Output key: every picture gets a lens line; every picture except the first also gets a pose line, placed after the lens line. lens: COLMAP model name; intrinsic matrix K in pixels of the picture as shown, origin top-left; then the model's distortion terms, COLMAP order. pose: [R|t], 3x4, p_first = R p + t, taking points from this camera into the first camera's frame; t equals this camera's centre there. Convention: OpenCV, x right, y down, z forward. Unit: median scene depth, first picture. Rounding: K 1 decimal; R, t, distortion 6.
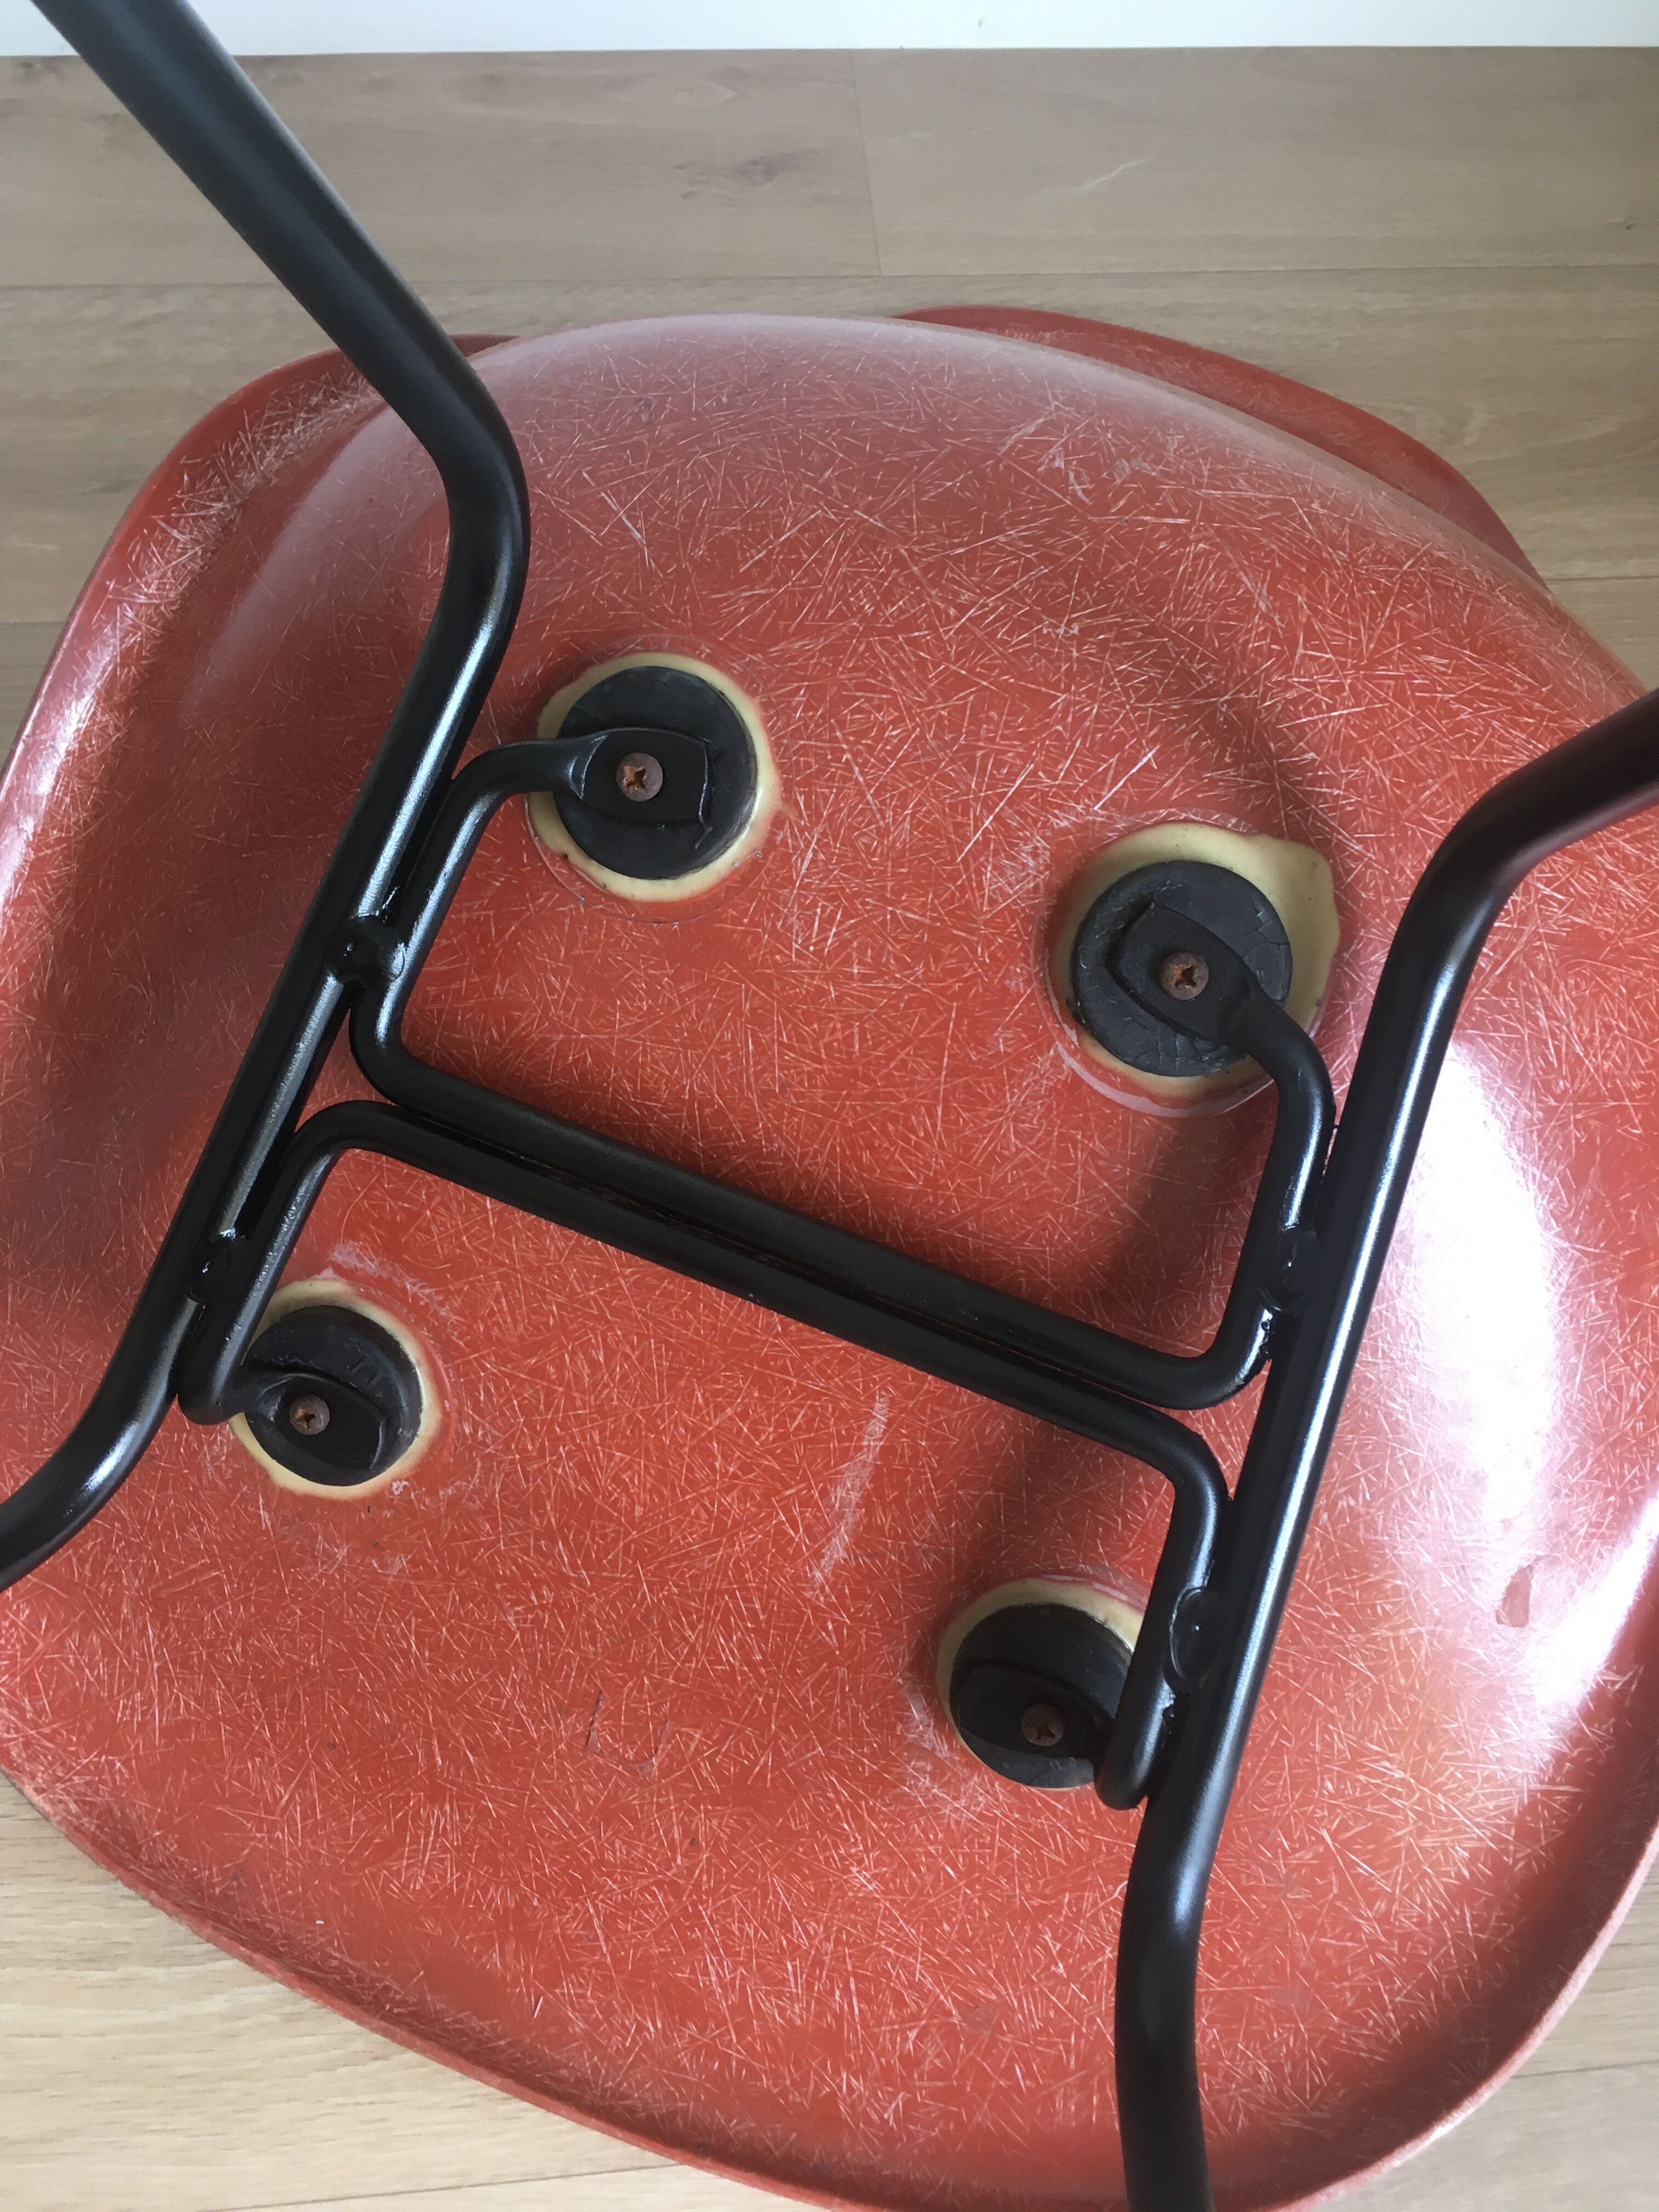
lens RADIAL K [[1893.6, 0, 834.1], [0, 1893.6, 1101.1], [0, 0, 1]] dist [0.070312, -0.104808]
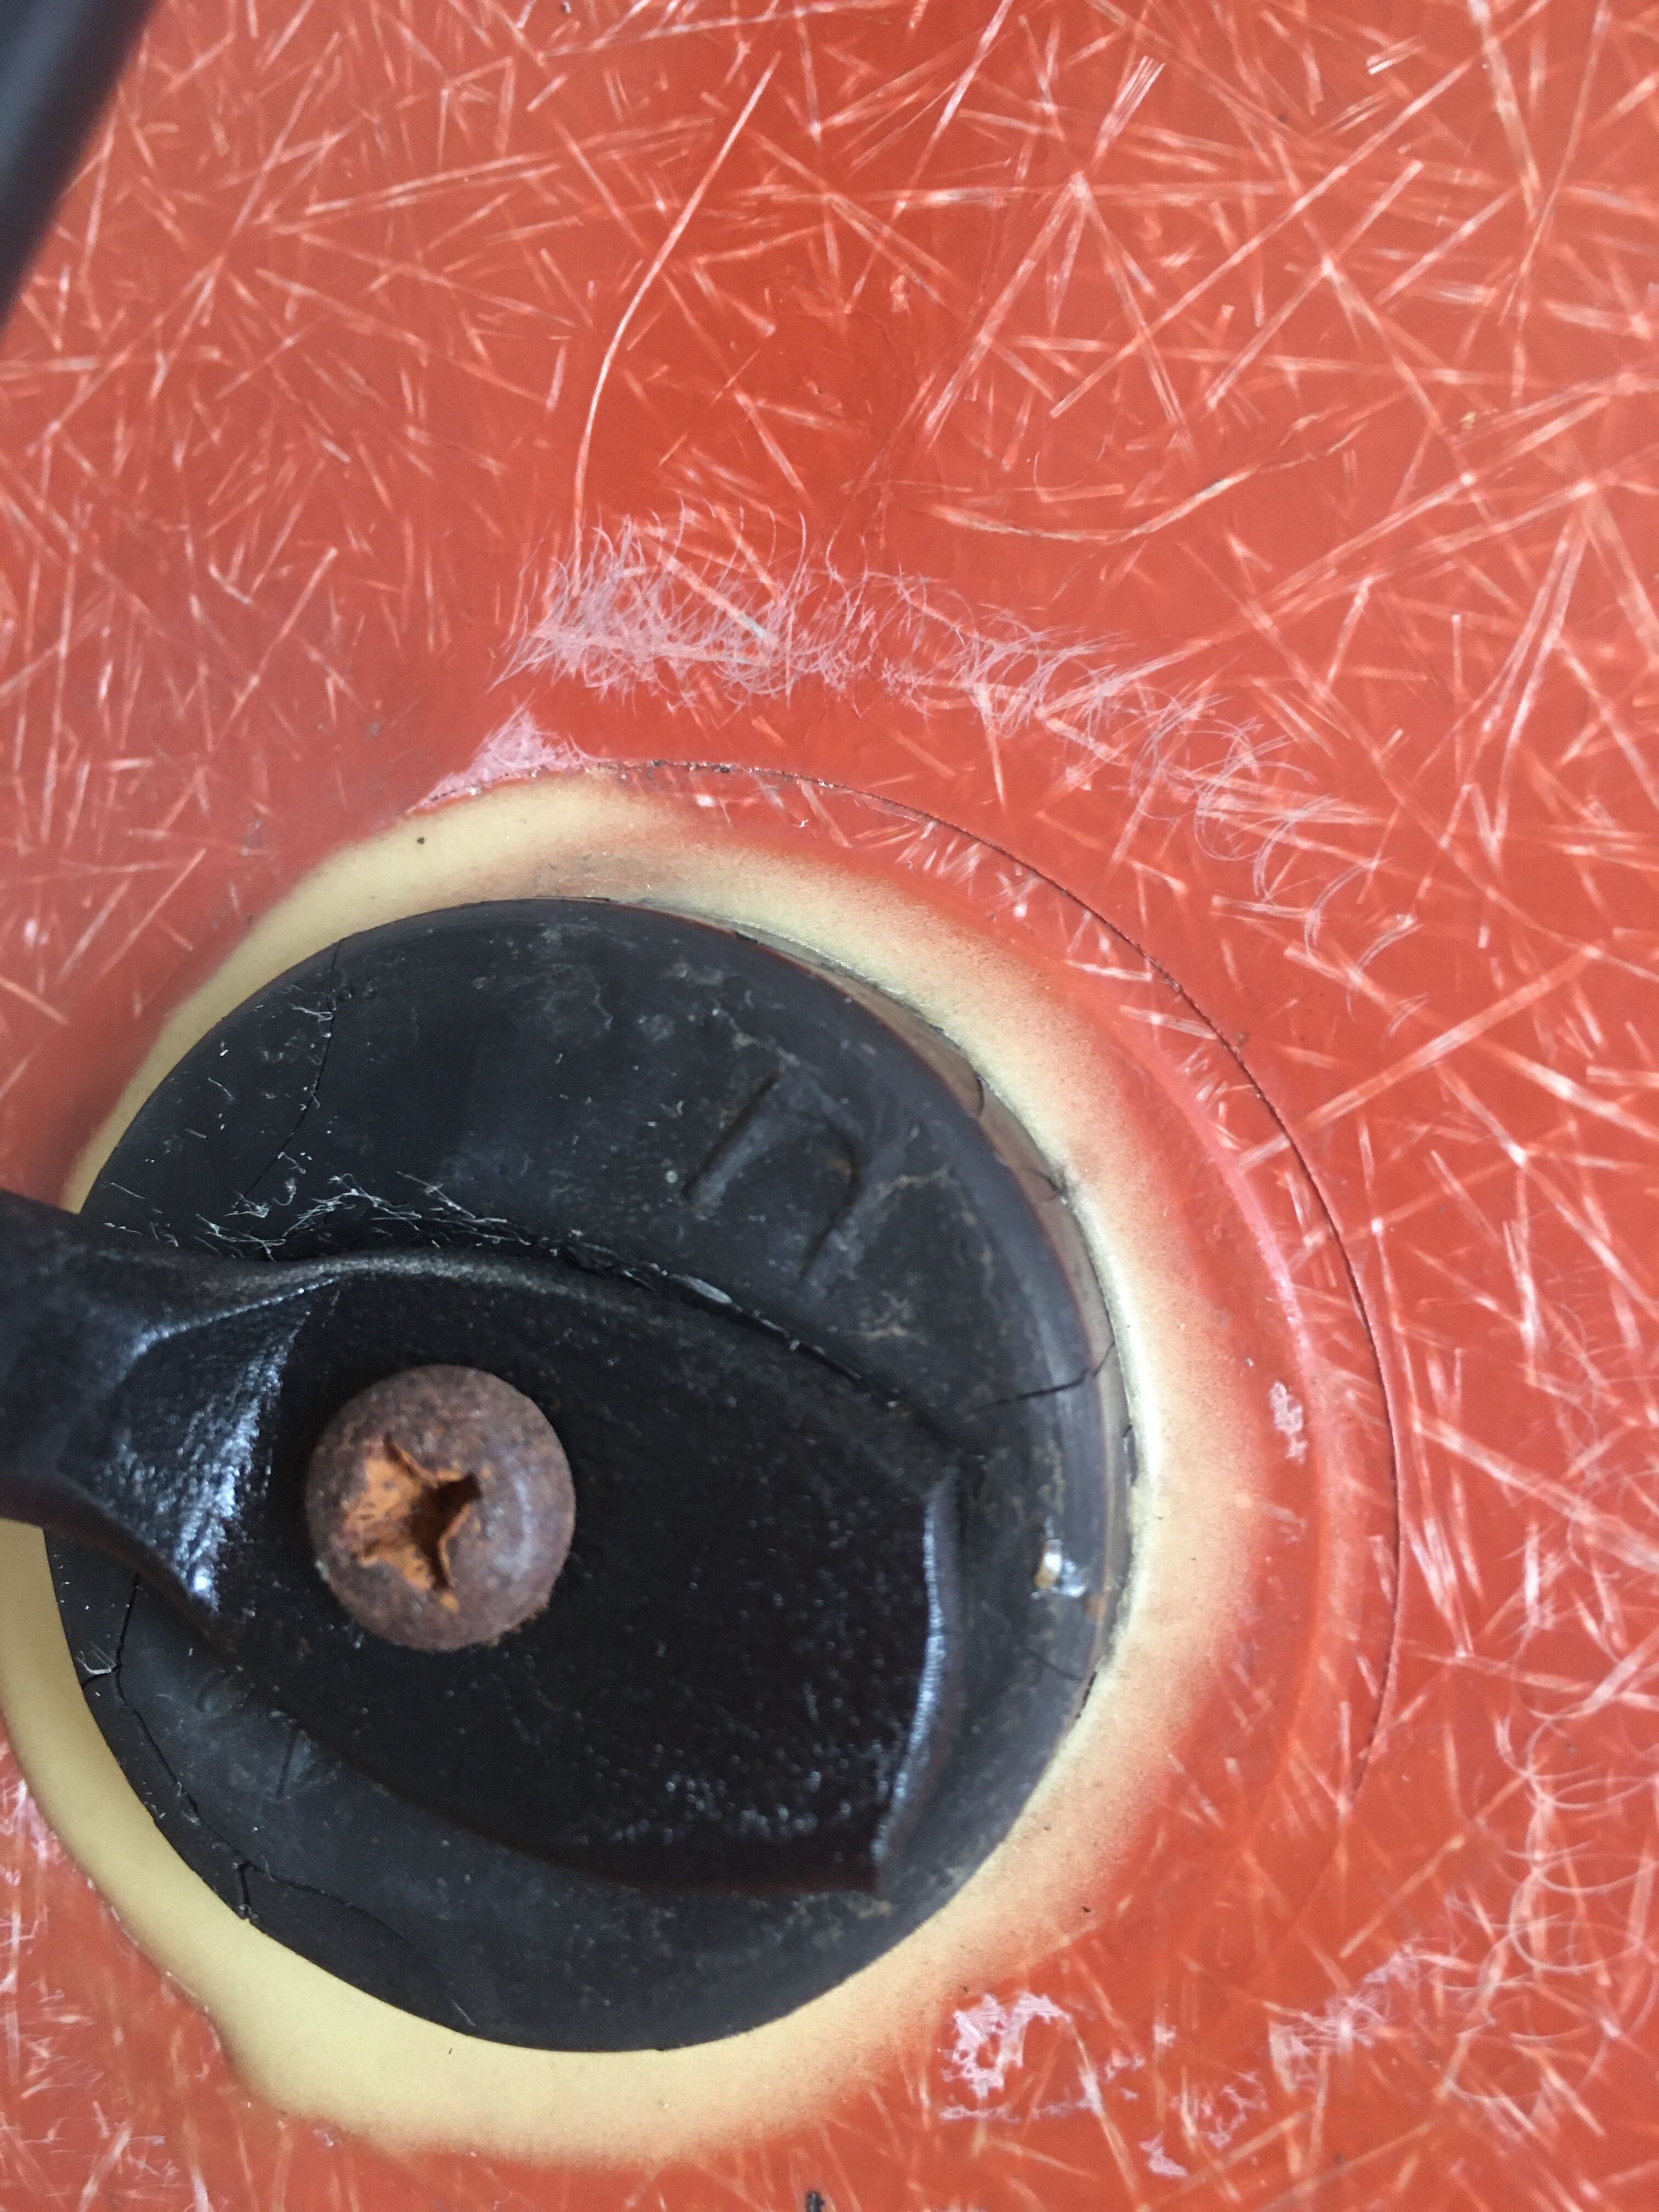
lens RADIAL K [[1899.1, 0, 829.5], [0, 1899.1, 1106.0], [0, 0, 1]] dist [0.066294, -0.110766]
pose [[0.992084, -0.119687, -0.037993, -0.234556], [0.102020, 0.944636, -0.311857, 0.182753], [0.073215, 0.305512, 0.949369, 0.845512]]
